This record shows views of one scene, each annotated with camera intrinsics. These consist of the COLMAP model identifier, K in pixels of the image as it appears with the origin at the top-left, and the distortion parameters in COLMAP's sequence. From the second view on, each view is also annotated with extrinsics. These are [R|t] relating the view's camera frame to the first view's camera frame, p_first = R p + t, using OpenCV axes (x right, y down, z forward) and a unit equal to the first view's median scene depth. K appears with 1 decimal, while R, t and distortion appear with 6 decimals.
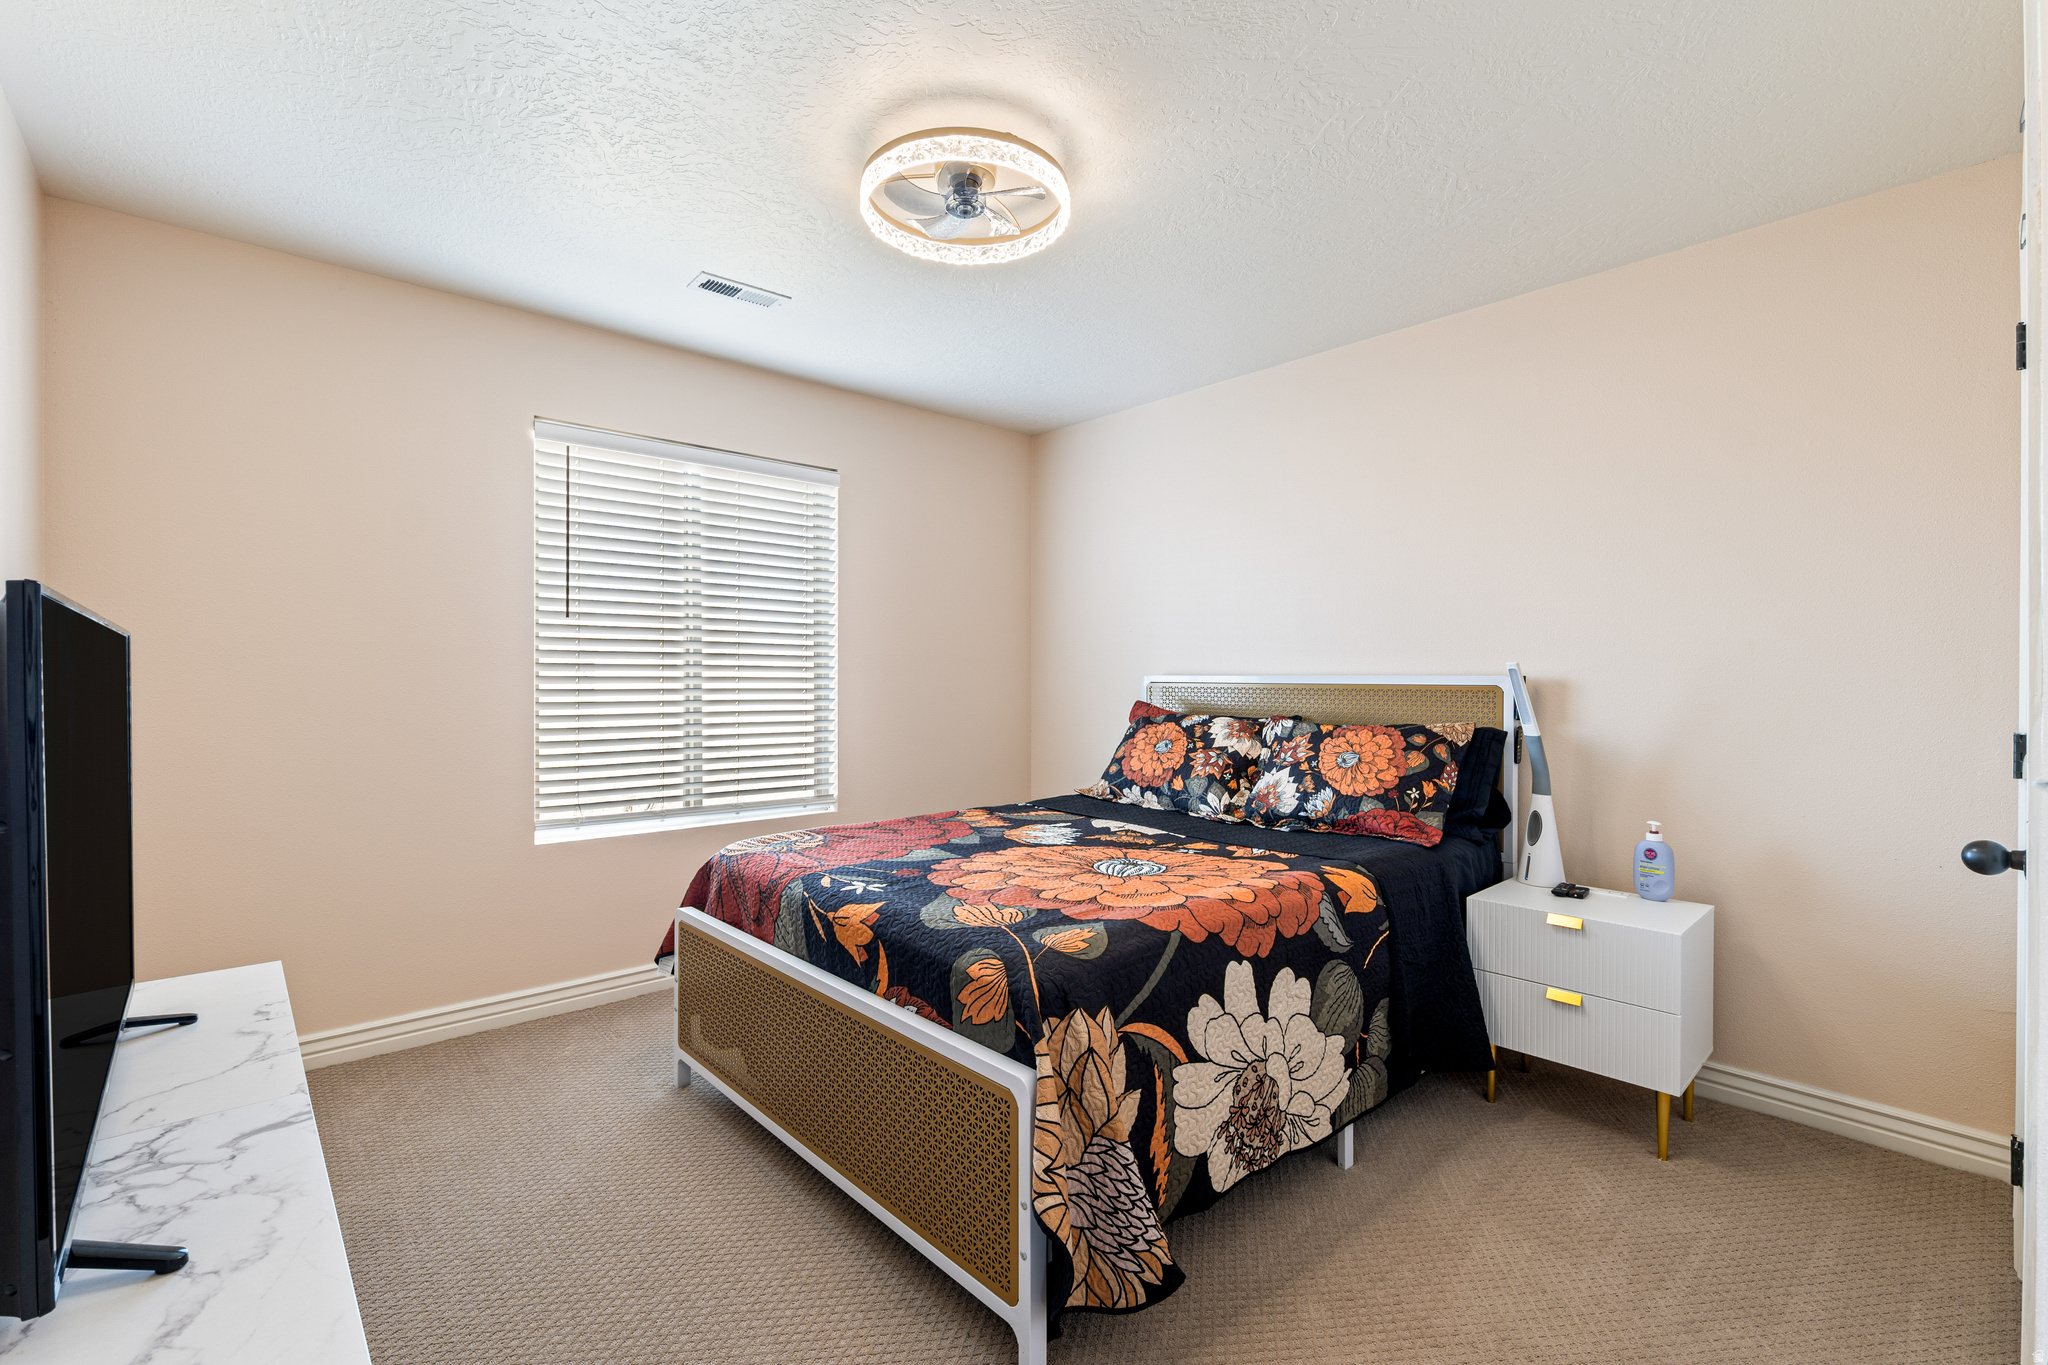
lens RADIAL K [[880.3, 0, 1024.0], [0, 880.3, 682.5], [0, 0, 1]] dist [0.000357, -0.000029]
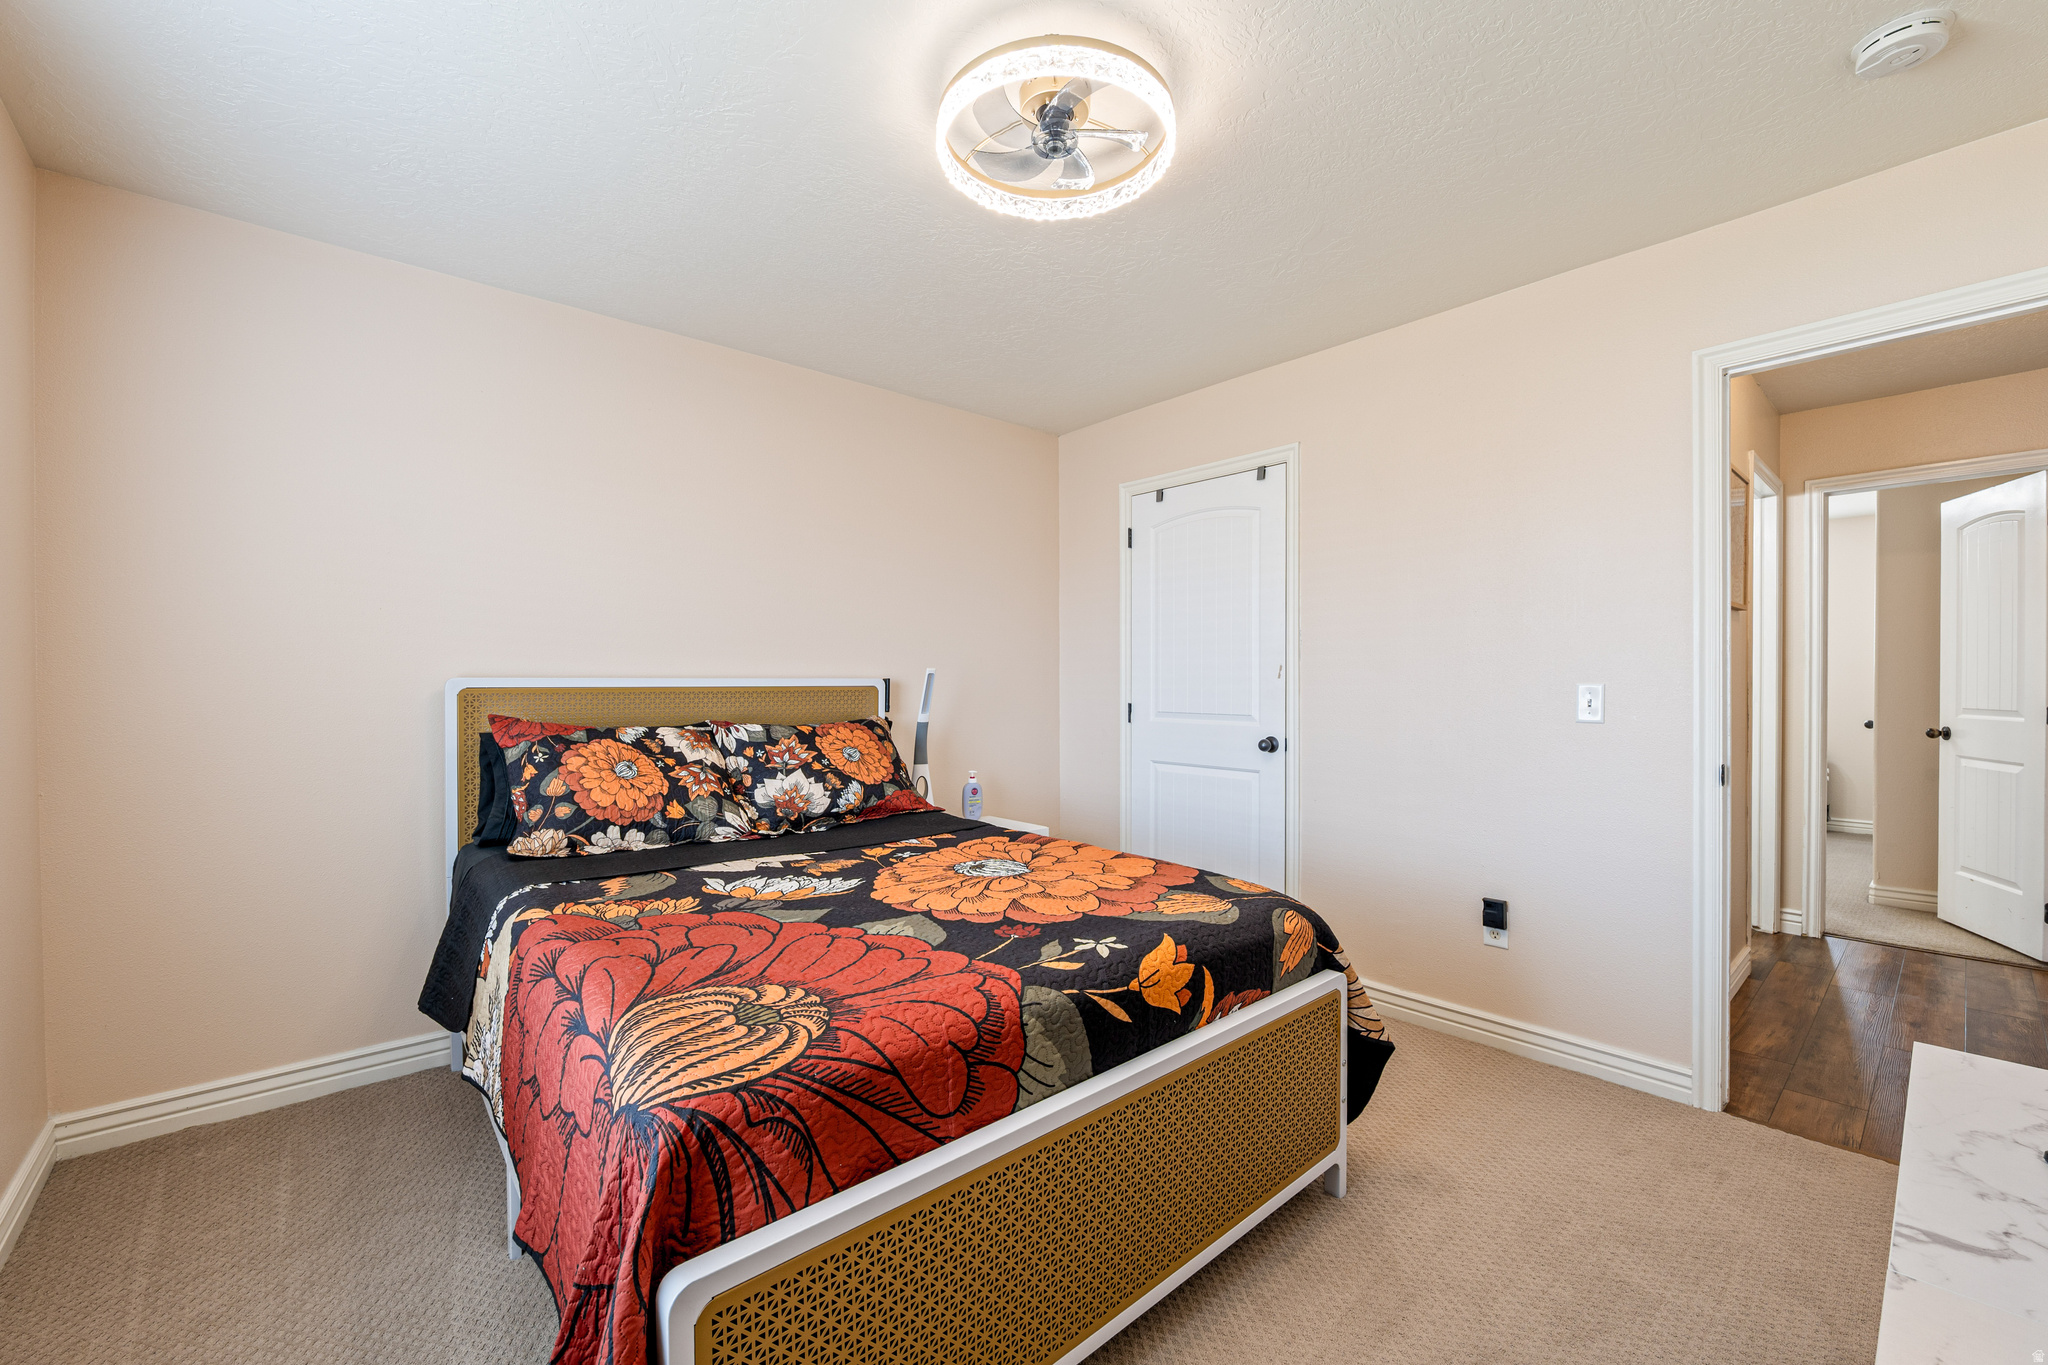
lens RADIAL K [[830.8, 0, 1025.3], [0, 830.8, 690.8], [0, 0, 1]] dist [-0.001125, 0.000128]
pose [[0.017311, -0.014138, 0.999750, -0.680192], [0.005116, 0.999888, 0.014051, -0.005869], [-0.999837, 0.004872, 0.017381, 0.769218]]
